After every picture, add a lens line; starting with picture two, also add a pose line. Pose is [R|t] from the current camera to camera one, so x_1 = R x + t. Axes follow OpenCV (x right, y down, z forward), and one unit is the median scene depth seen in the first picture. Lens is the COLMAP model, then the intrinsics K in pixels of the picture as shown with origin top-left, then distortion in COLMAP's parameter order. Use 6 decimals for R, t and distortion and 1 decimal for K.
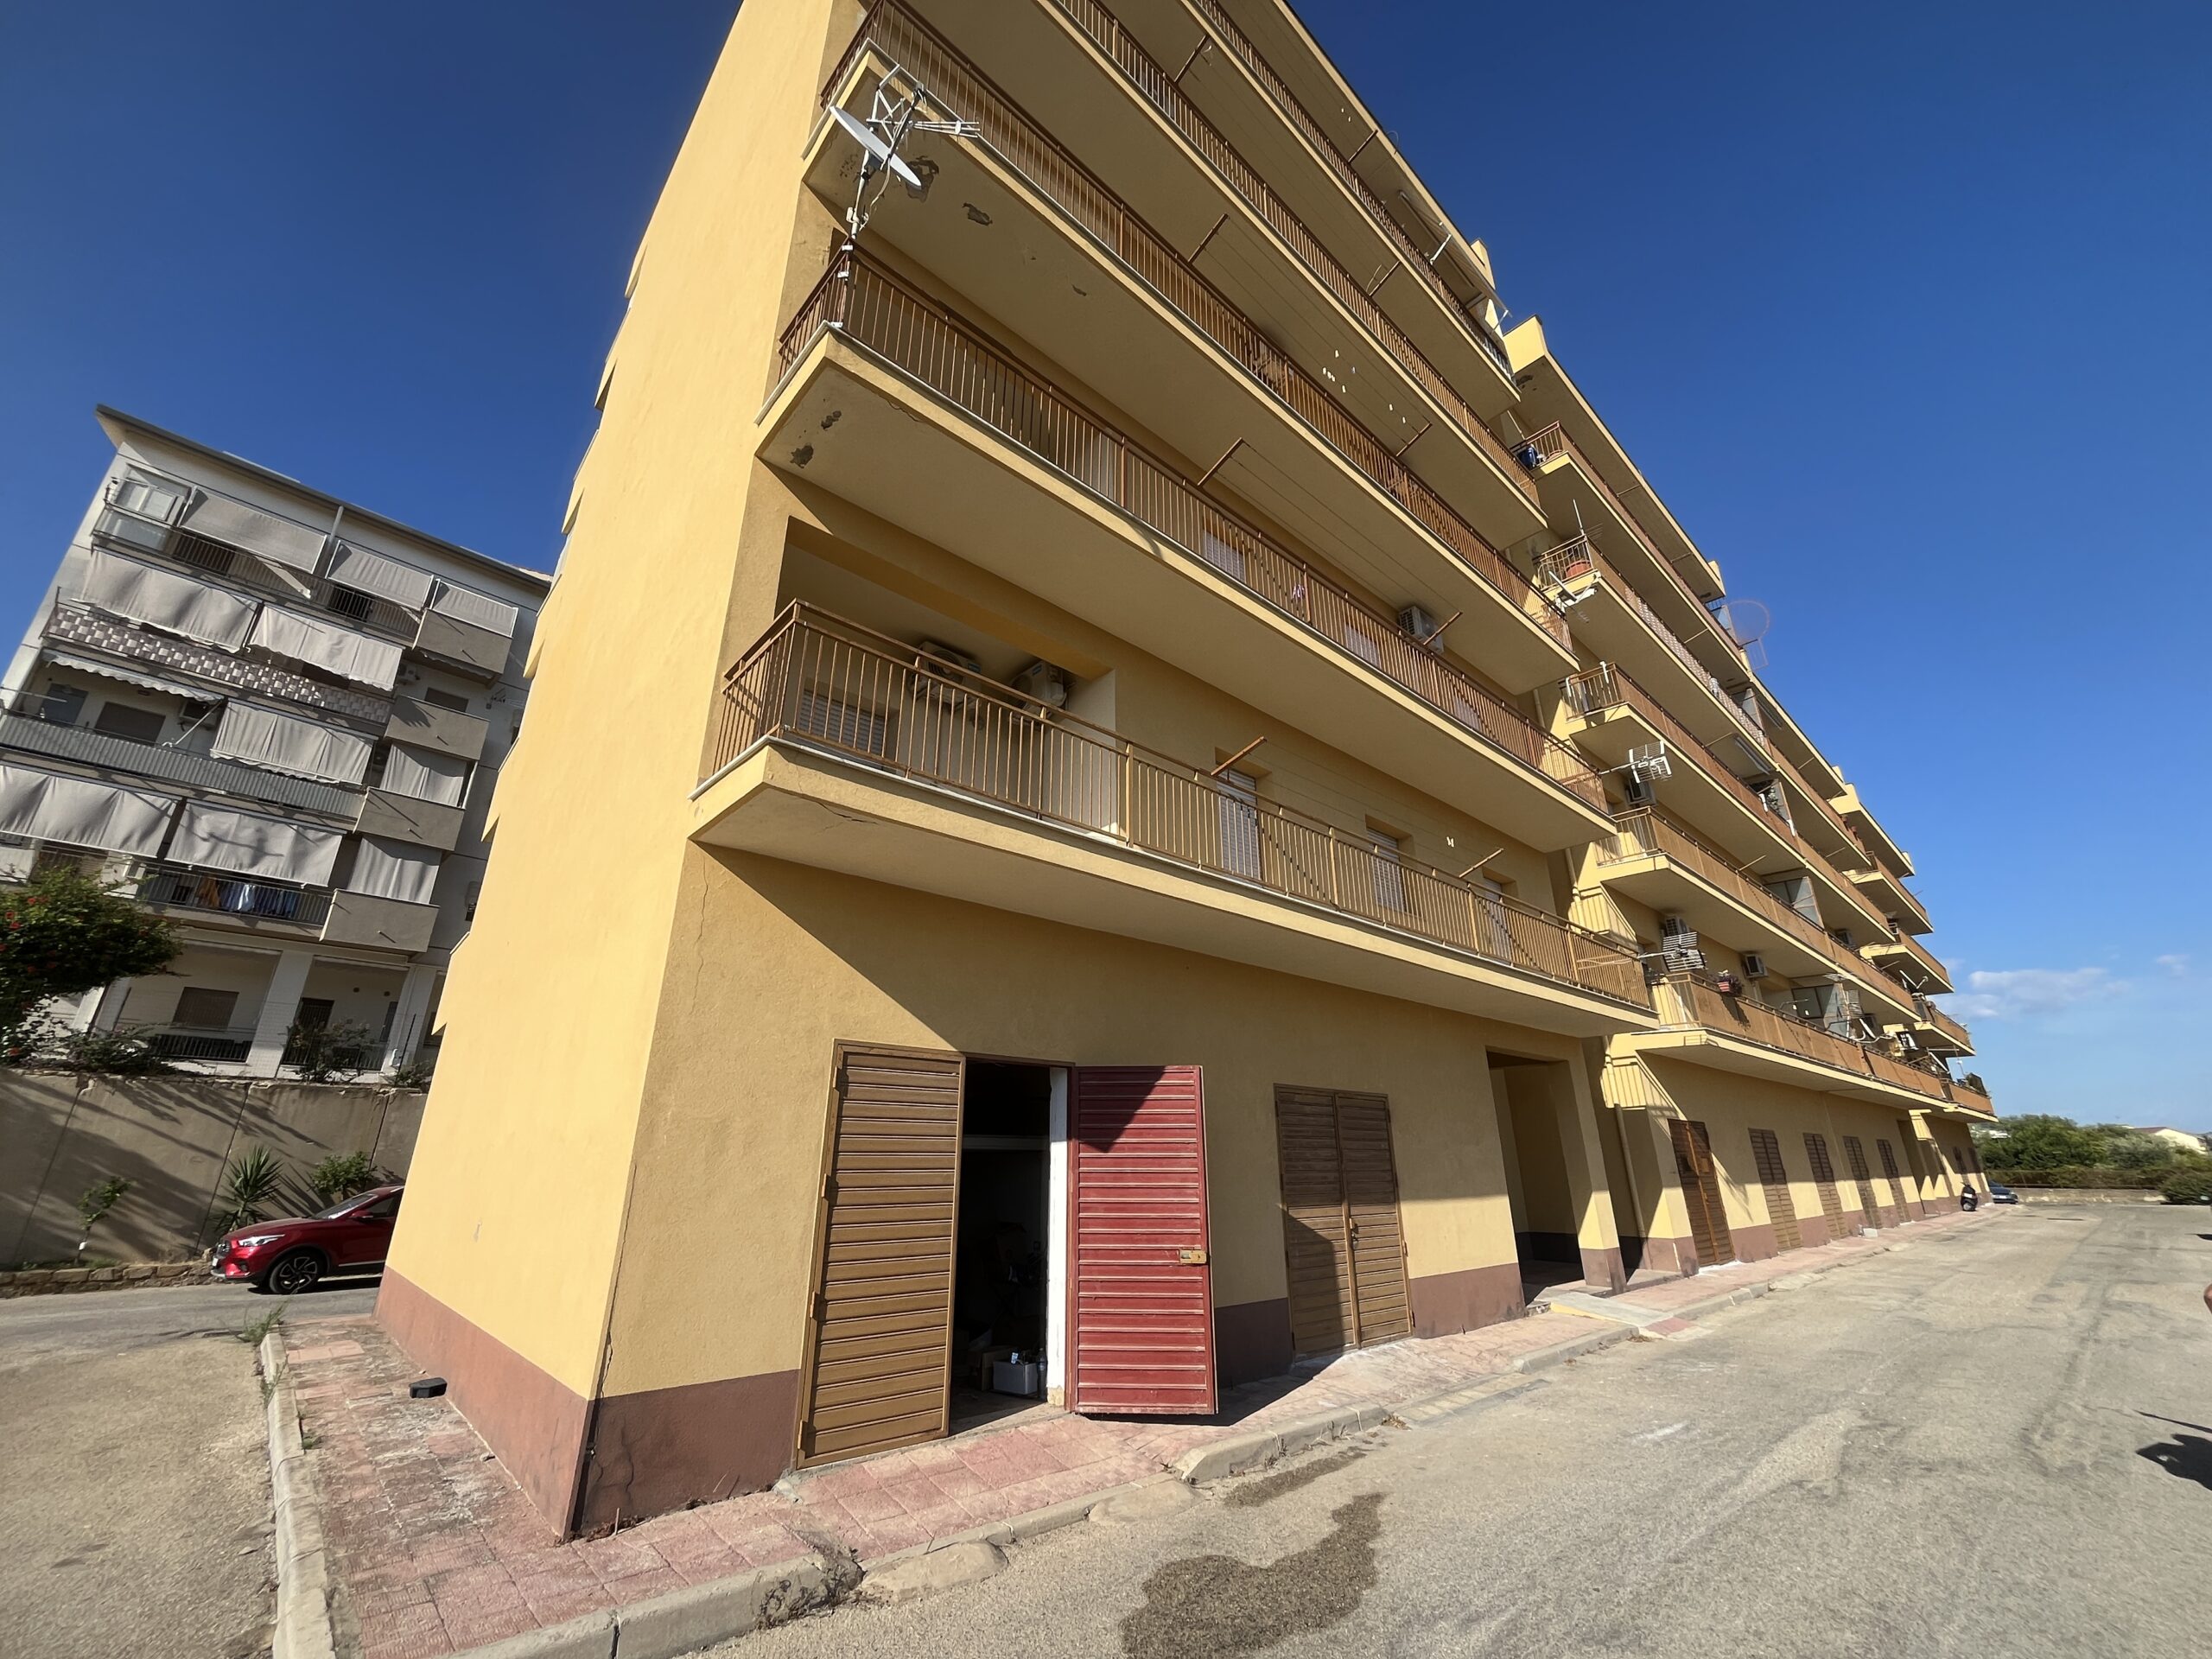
lens RADIAL K [[901.8, 0, 1113.2], [0, 901.8, 827.2], [0, 0, 1]] dist [0.002410, 0.000387]
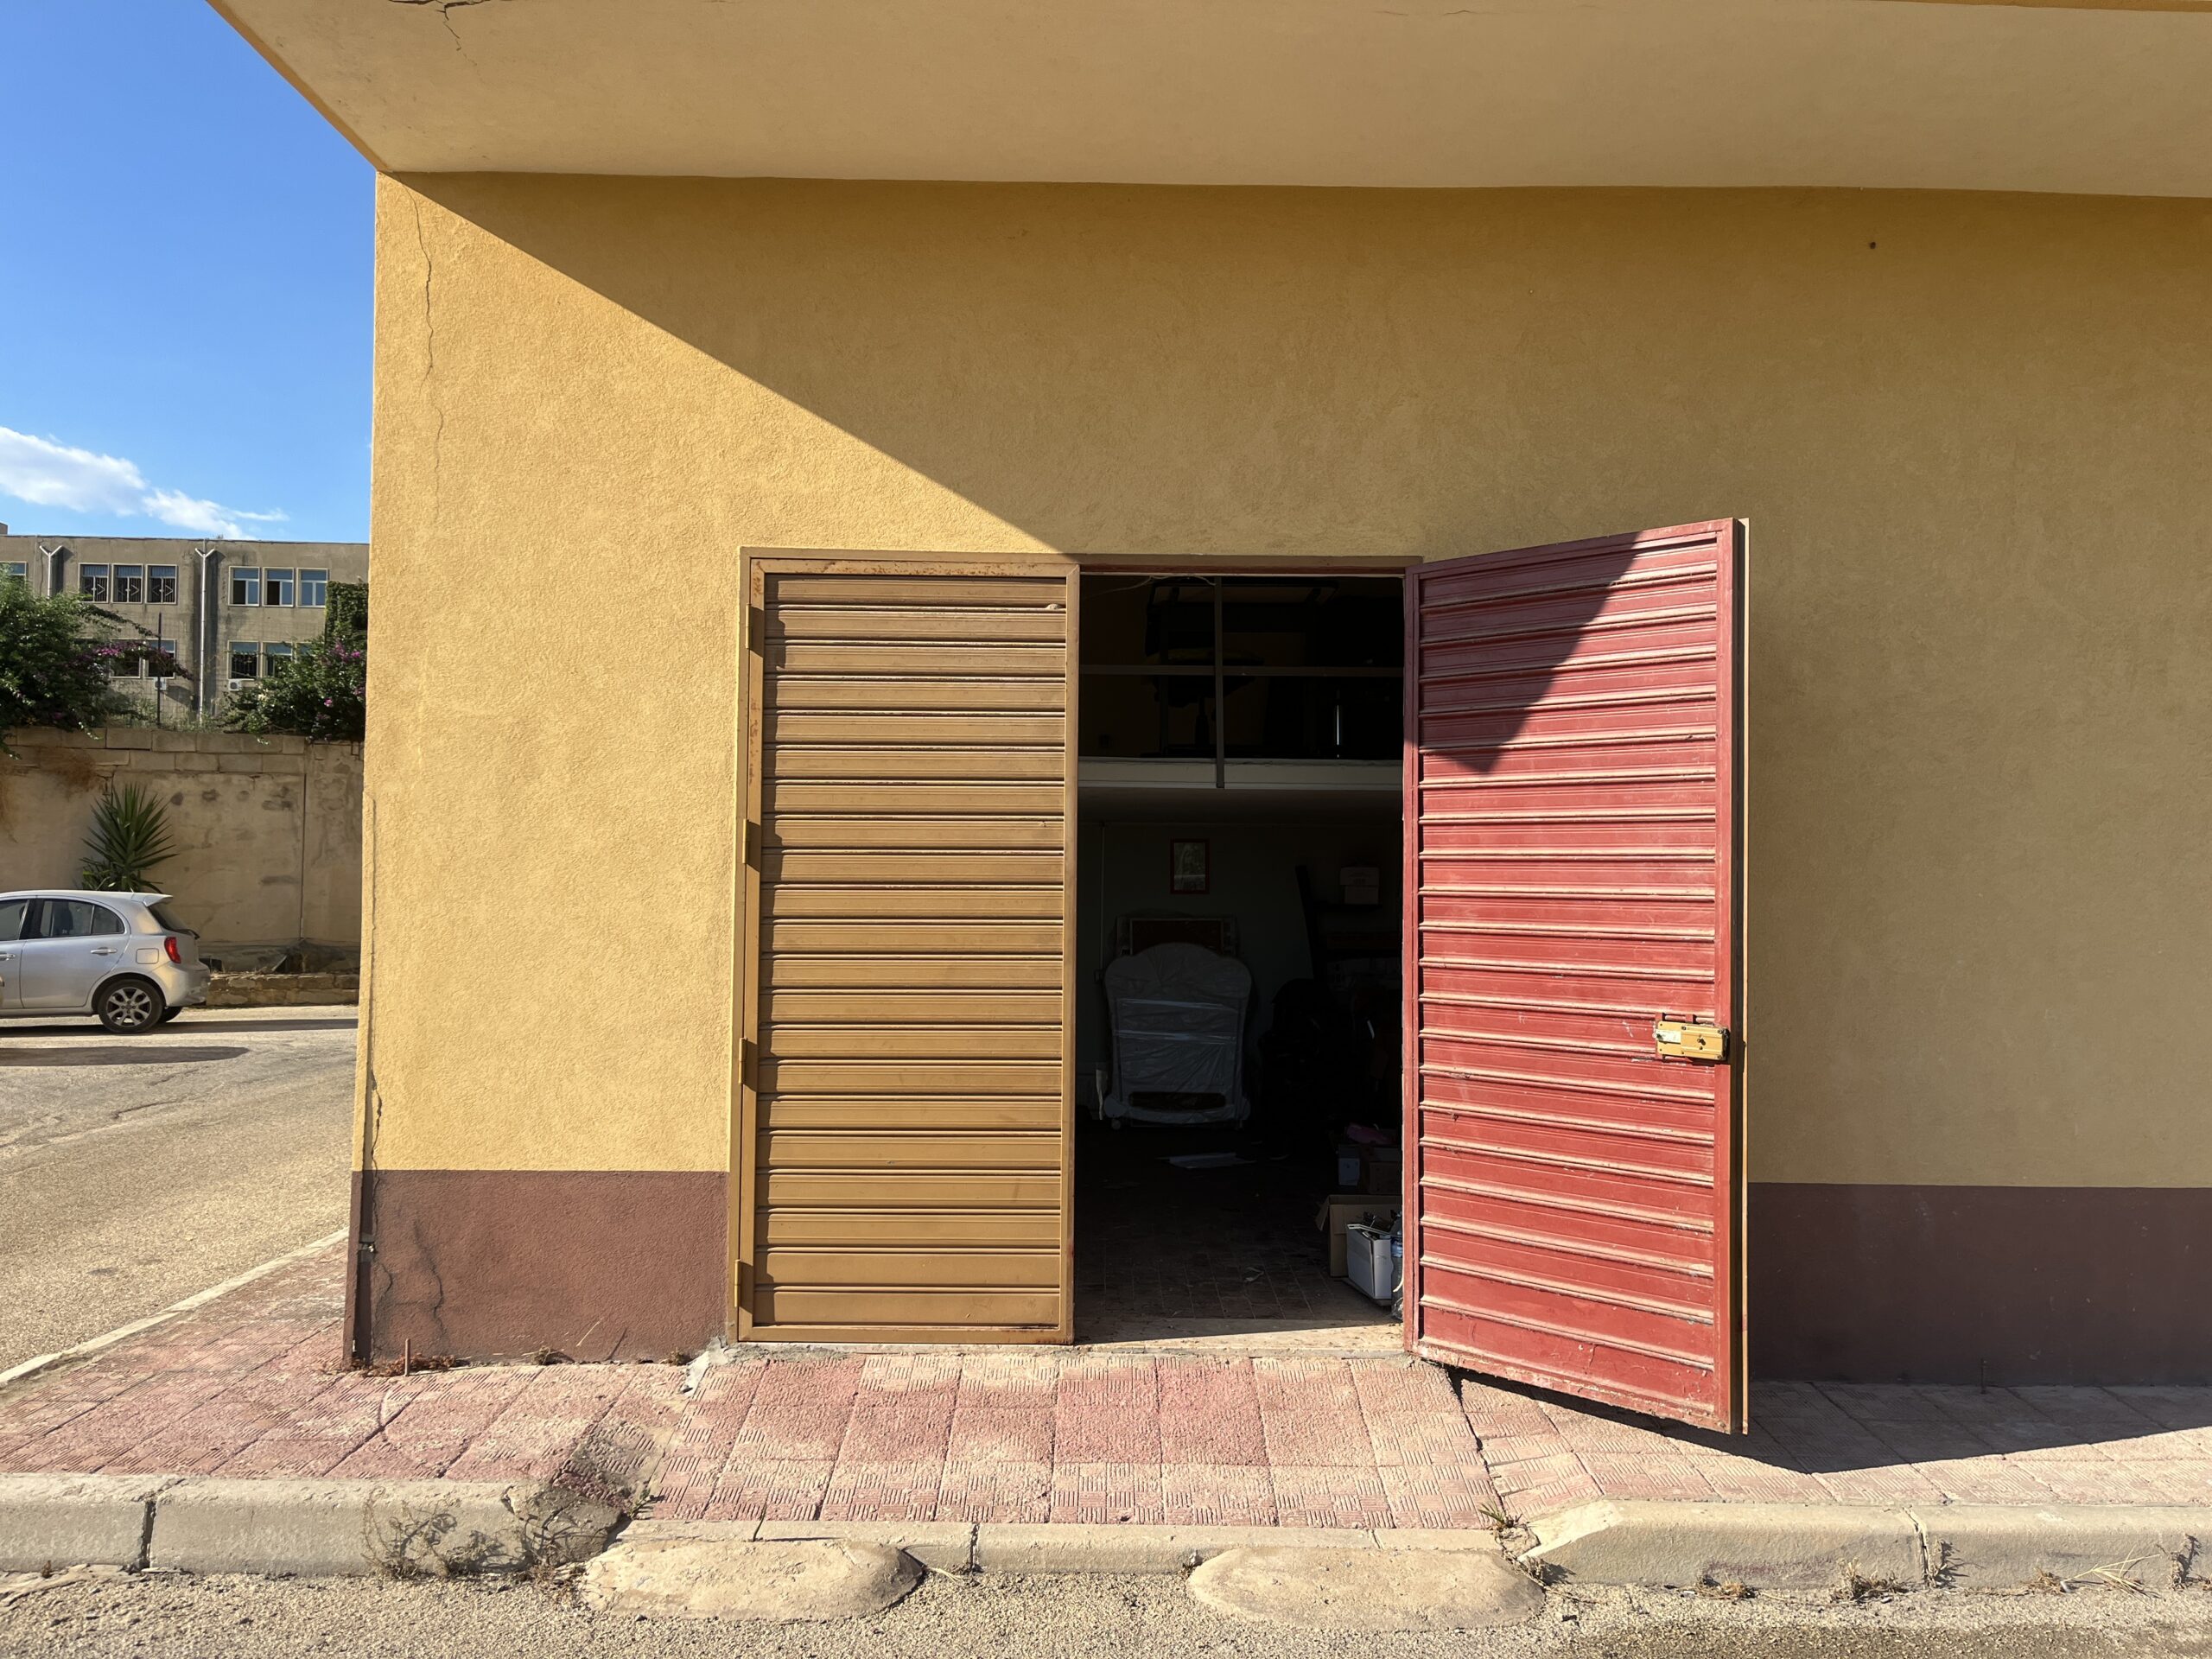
lens RADIAL K [[1680.9, 0, 1101.6], [0, 1680.9, 840.4], [0, 0, 1]] dist [0.051005, -0.046807]
pose [[0.740131, -0.011350, -0.672367, 0.416178], [0.229100, 0.944298, 0.236249, 0.218409], [0.632233, -0.328895, 0.701505, 0.469811]]
